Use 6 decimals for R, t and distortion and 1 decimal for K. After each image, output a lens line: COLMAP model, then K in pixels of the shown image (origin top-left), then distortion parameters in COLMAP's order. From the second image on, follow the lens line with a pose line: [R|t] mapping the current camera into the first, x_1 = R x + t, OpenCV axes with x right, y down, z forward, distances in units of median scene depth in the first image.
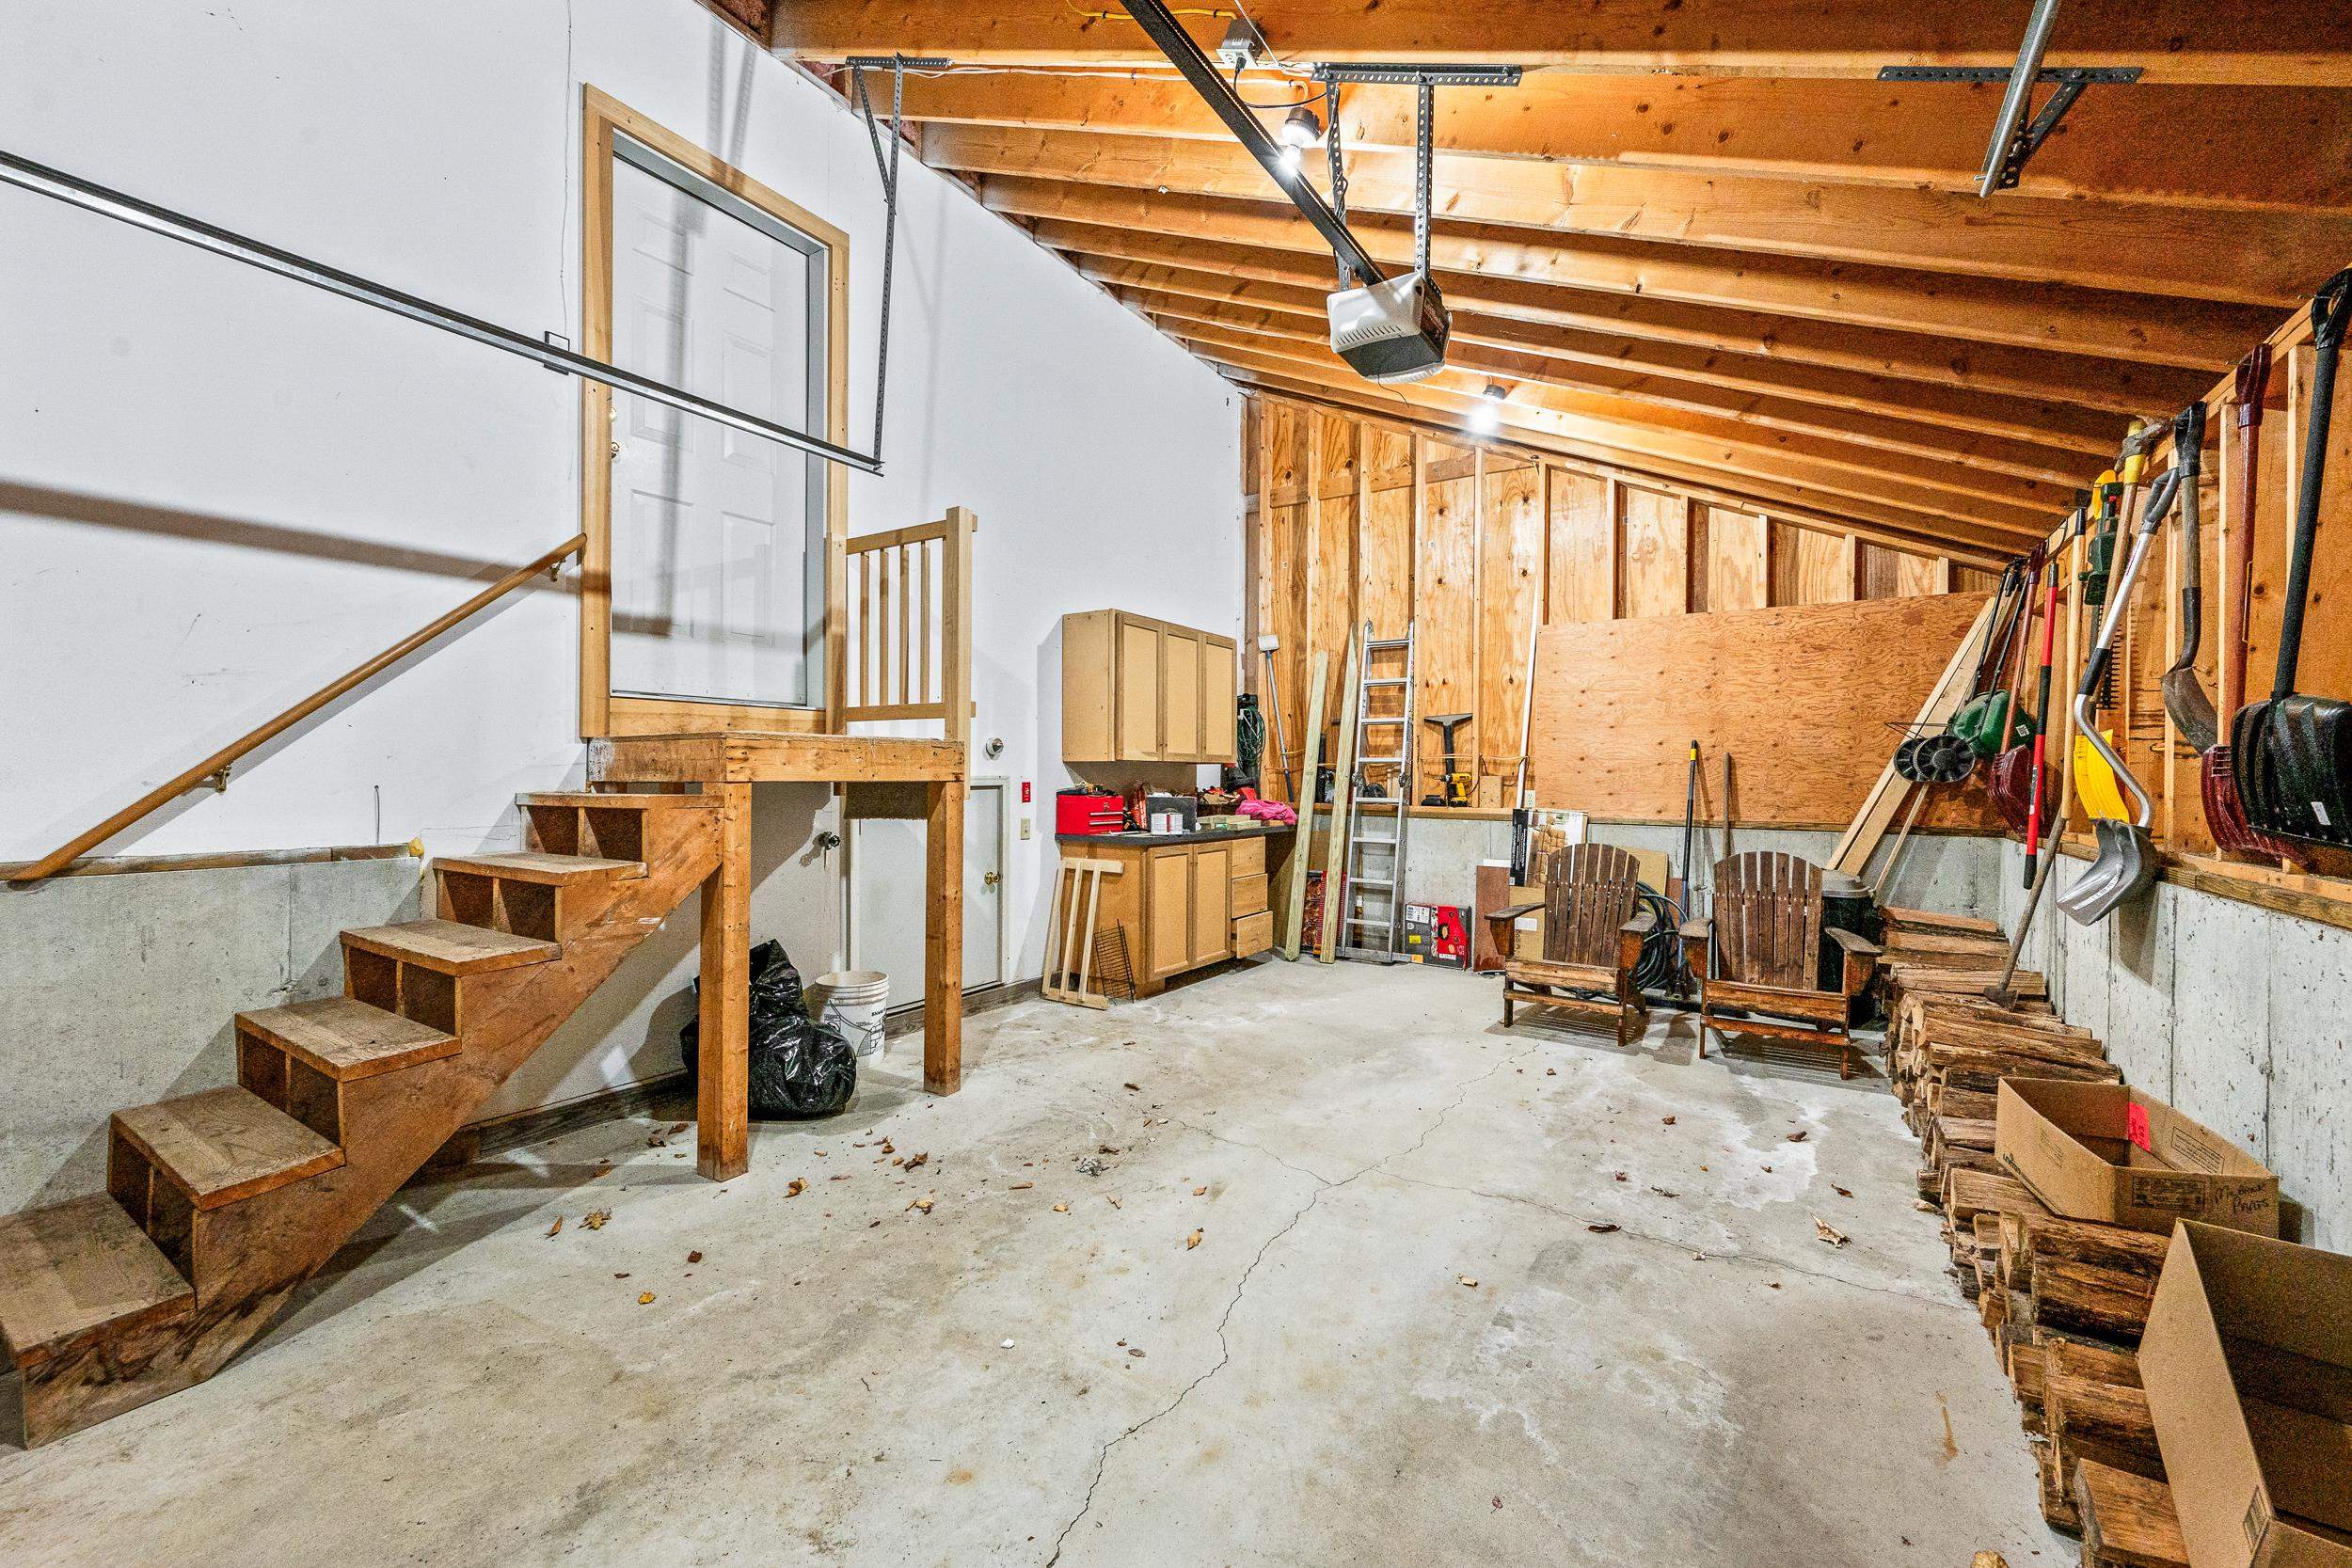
lens RADIAL K [[940.6, 0, 1180.9], [0, 940.6, 779.9], [0, 0, 1]] dist [0.000515, 0.000294]
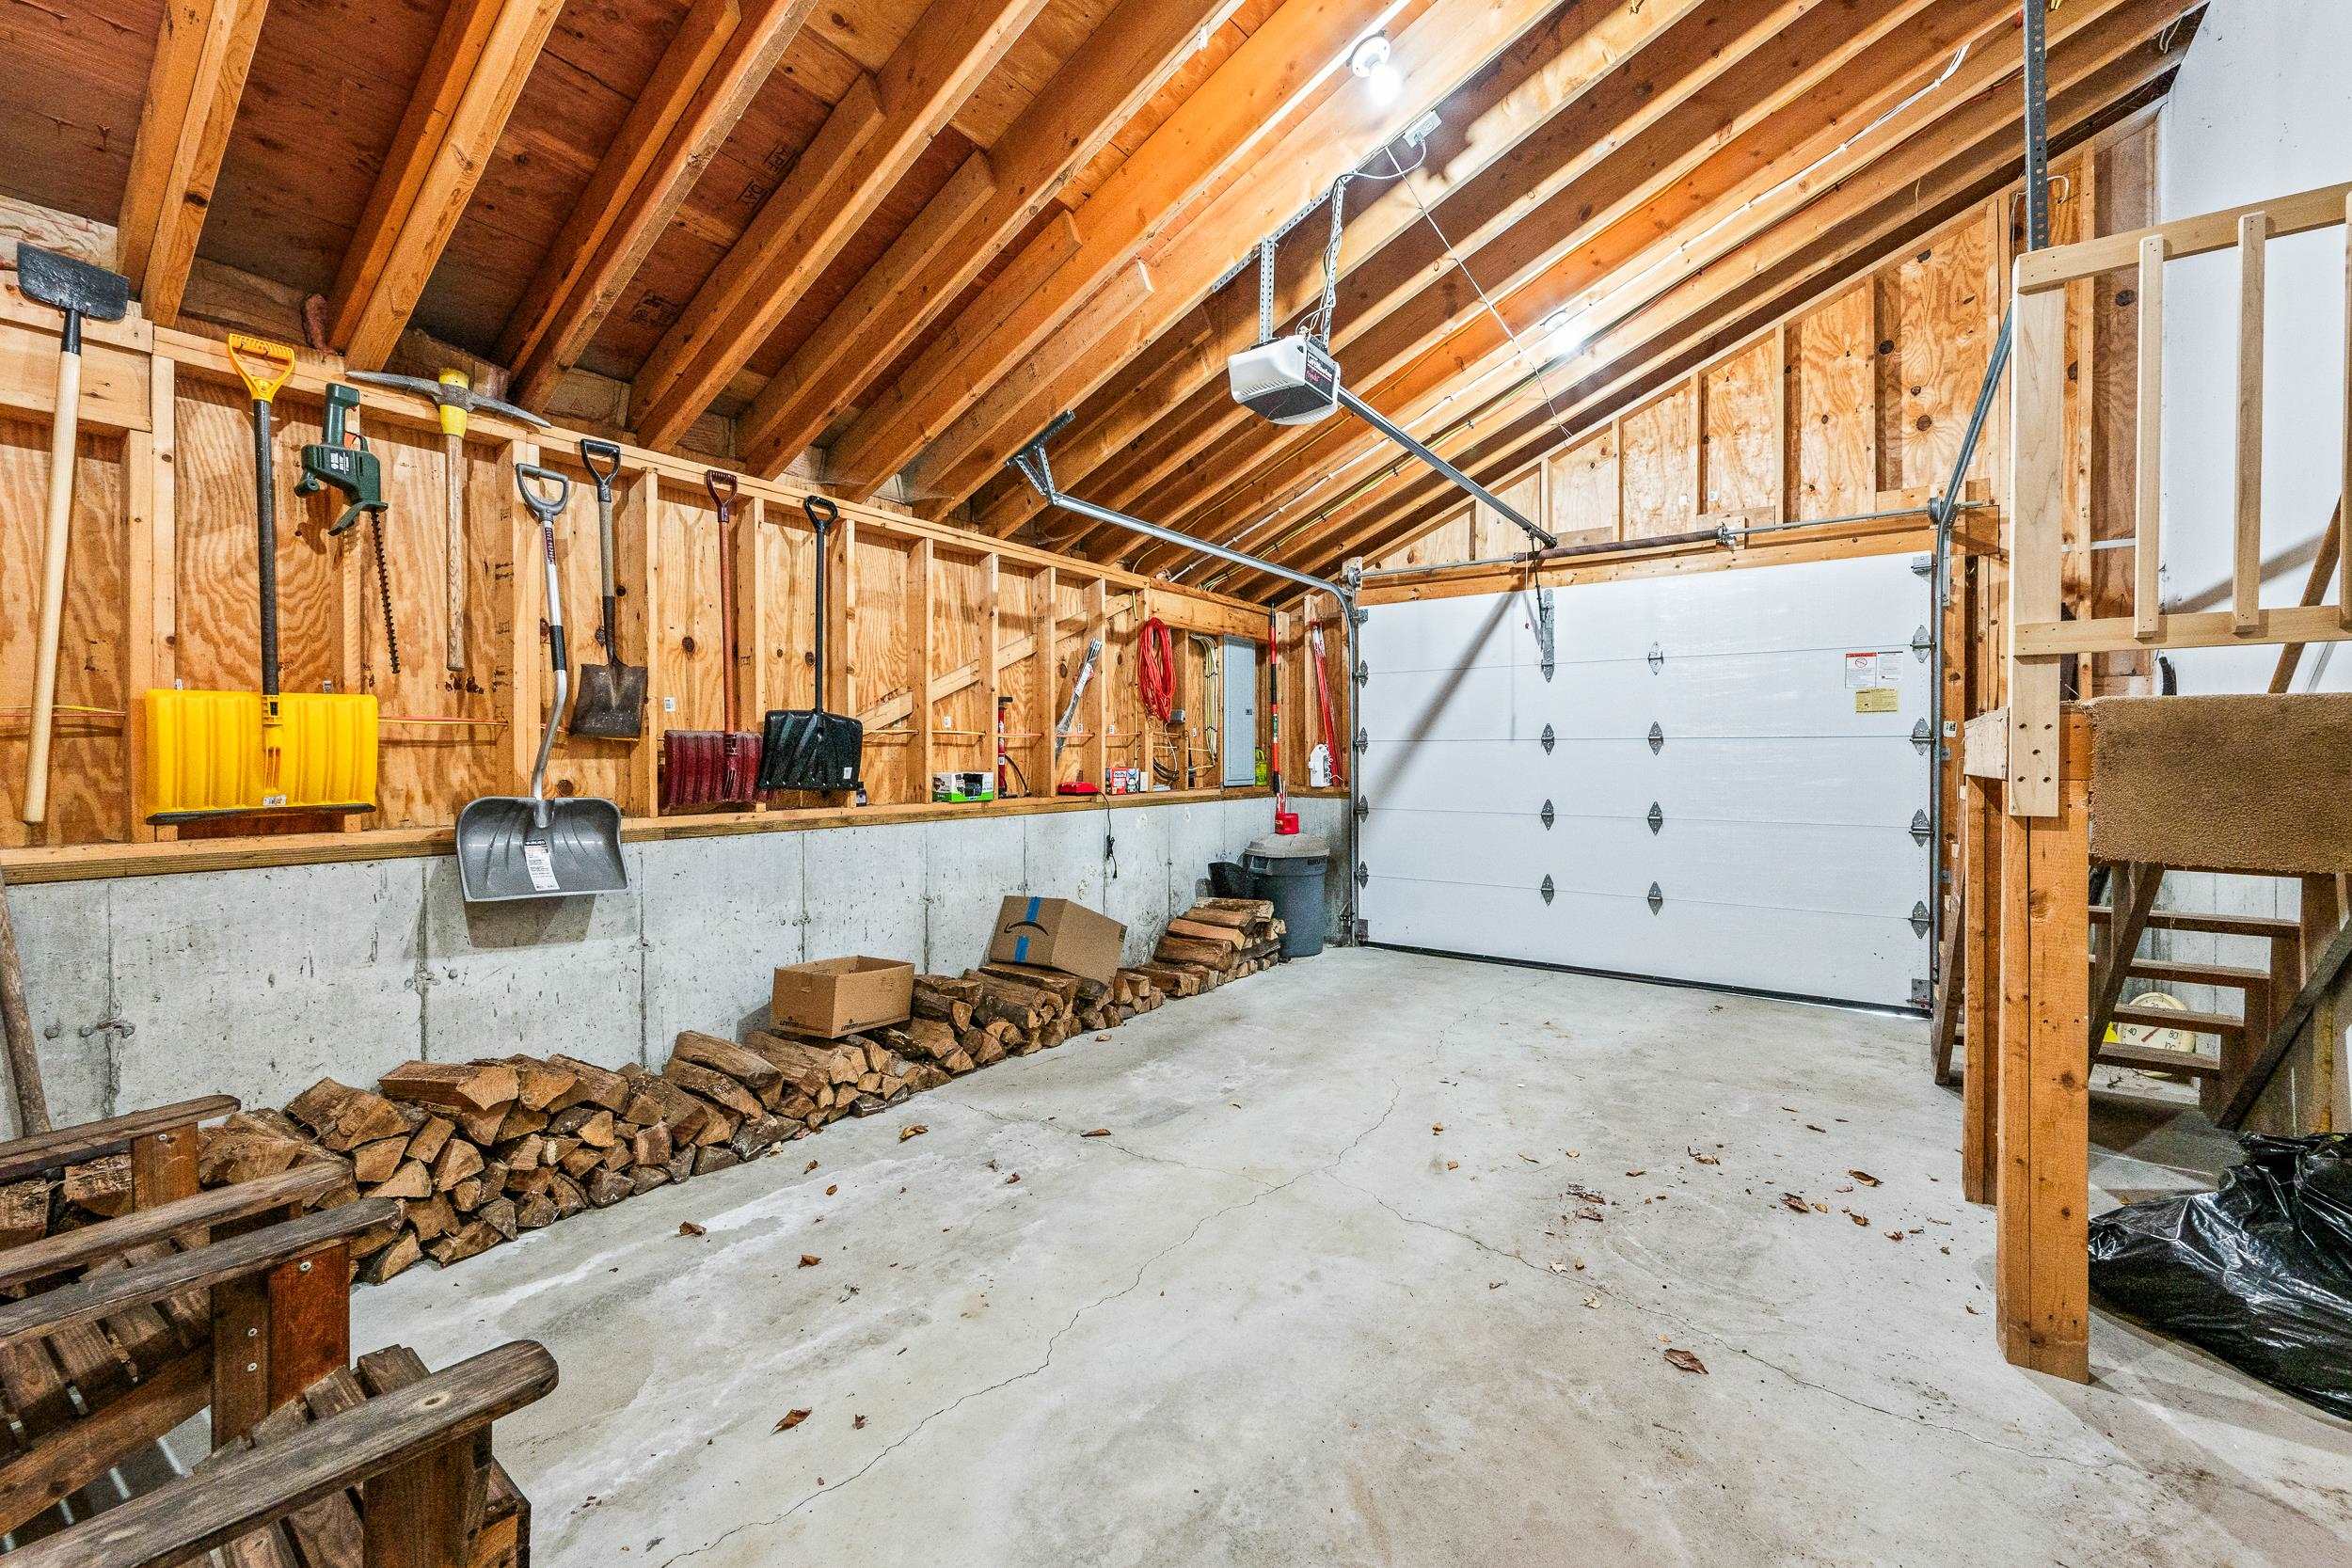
lens RADIAL K [[940.6, 0, 1180.9], [0, 940.6, 779.9], [0, 0, 1]] dist [0.000515, 0.000294]
pose [[-0.998790, -0.010576, 0.048018, 0.274673], [-0.009116, 0.999492, 0.030532, -0.011157], [-0.048317, 0.030057, -0.998380, 2.054919]]
